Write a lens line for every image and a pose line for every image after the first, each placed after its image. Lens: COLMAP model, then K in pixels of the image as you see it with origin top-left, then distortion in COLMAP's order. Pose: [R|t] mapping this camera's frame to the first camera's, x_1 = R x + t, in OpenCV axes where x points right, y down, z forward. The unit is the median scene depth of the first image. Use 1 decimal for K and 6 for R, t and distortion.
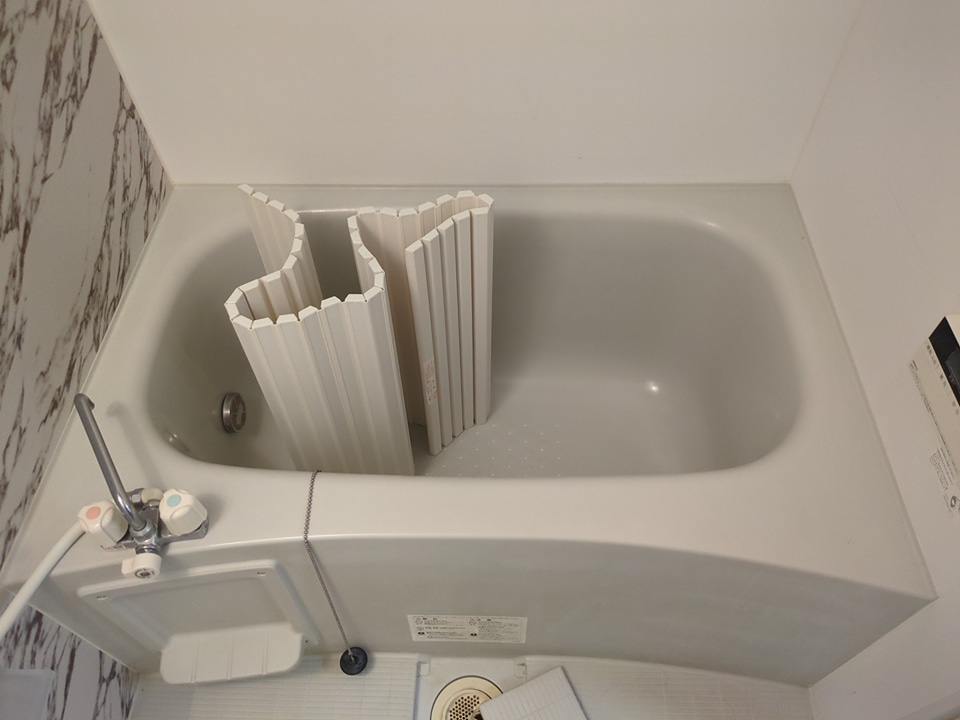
lens RADIAL K [[703.6, 0, 480.0], [0, 703.6, 360.0], [0, 0, 1]] dist [0.001449, -0.001045]
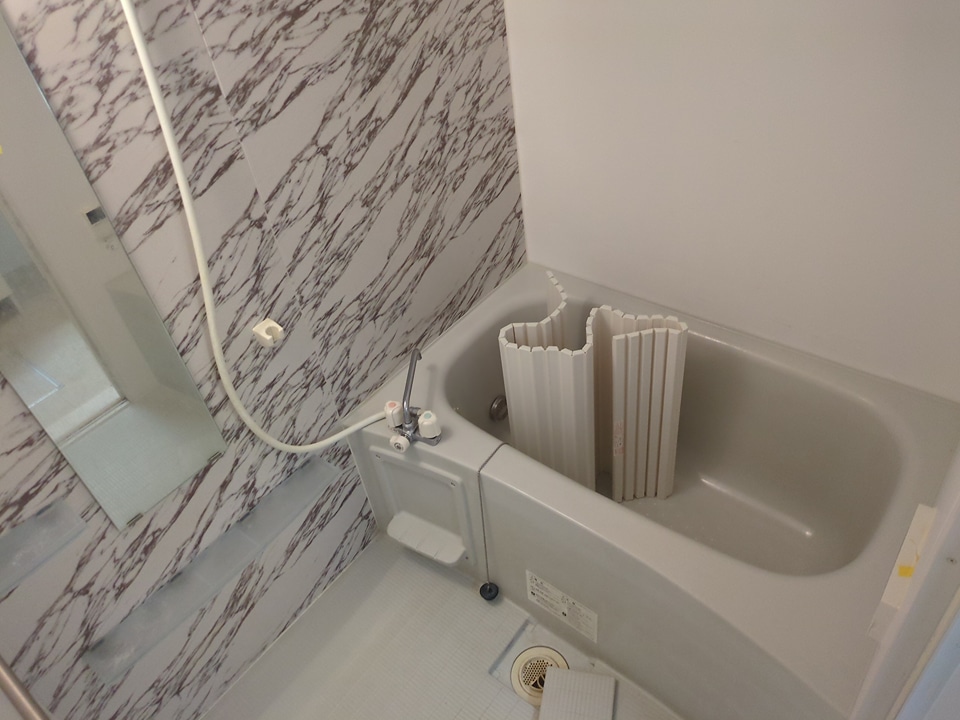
lens RADIAL K [[708.9, 0, 483.9], [0, 708.9, 339.7], [0, 0, 1]] dist [0.001917, 0.000959]
pose [[0.788567, 0.326650, -0.521020, 0.464388], [-0.415982, 0.907342, -0.060739, 0.059919], [0.452903, 0.264632, 0.851380, -0.440572]]
